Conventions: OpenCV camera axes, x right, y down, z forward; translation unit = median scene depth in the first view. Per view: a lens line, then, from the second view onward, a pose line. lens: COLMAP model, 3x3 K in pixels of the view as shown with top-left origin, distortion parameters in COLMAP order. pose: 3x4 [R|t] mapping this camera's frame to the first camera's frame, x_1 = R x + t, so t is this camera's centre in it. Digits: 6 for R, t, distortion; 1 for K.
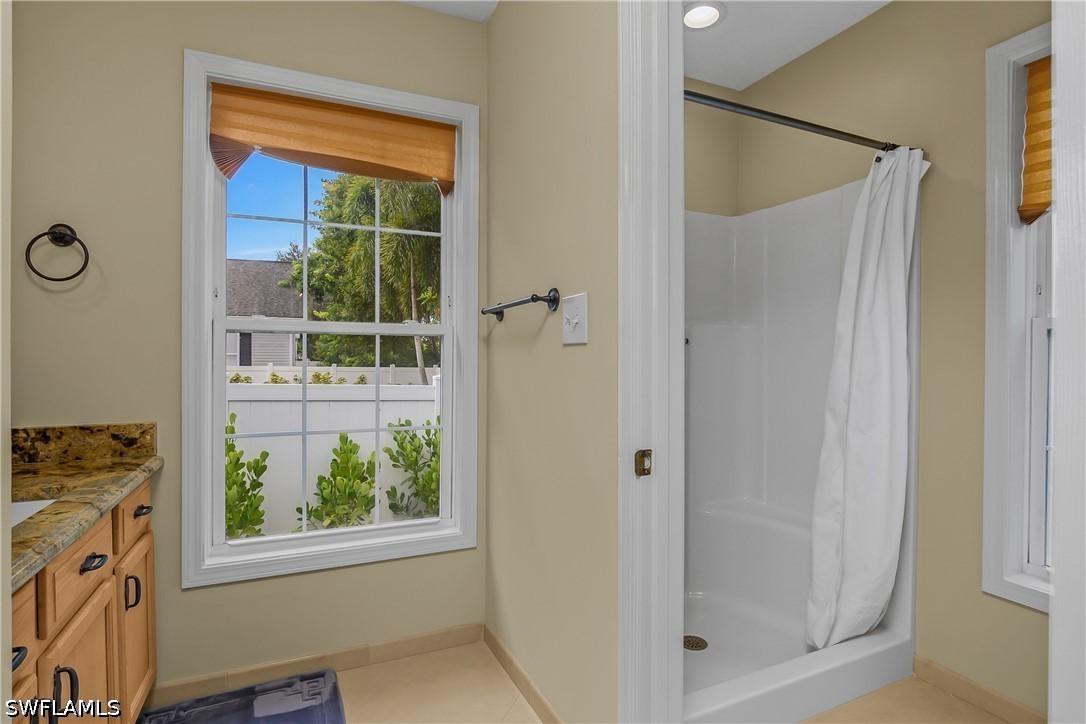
lens RADIAL K [[540.6, 0, 548.7], [0, 540.6, 363.7], [0, 0, 1]] dist [-0.018173, 0.005468]
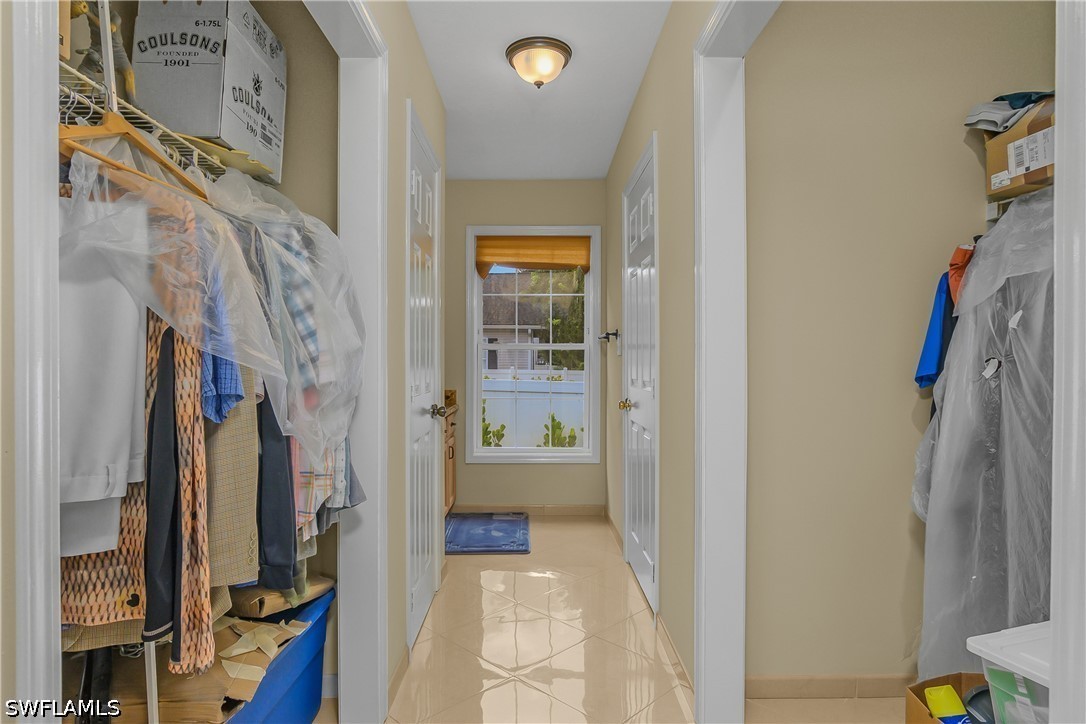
lens RADIAL K [[613.1, 0, 542.1], [0, 613.1, 362.8], [0, 0, 1]] dist [0.000440, -0.000045]
pose [[0.906777, -0.004047, -0.421592, 0.570570], [-0.000082, 0.999952, -0.009774, 0.014045], [0.421612, 0.008897, 0.906733, -0.987596]]
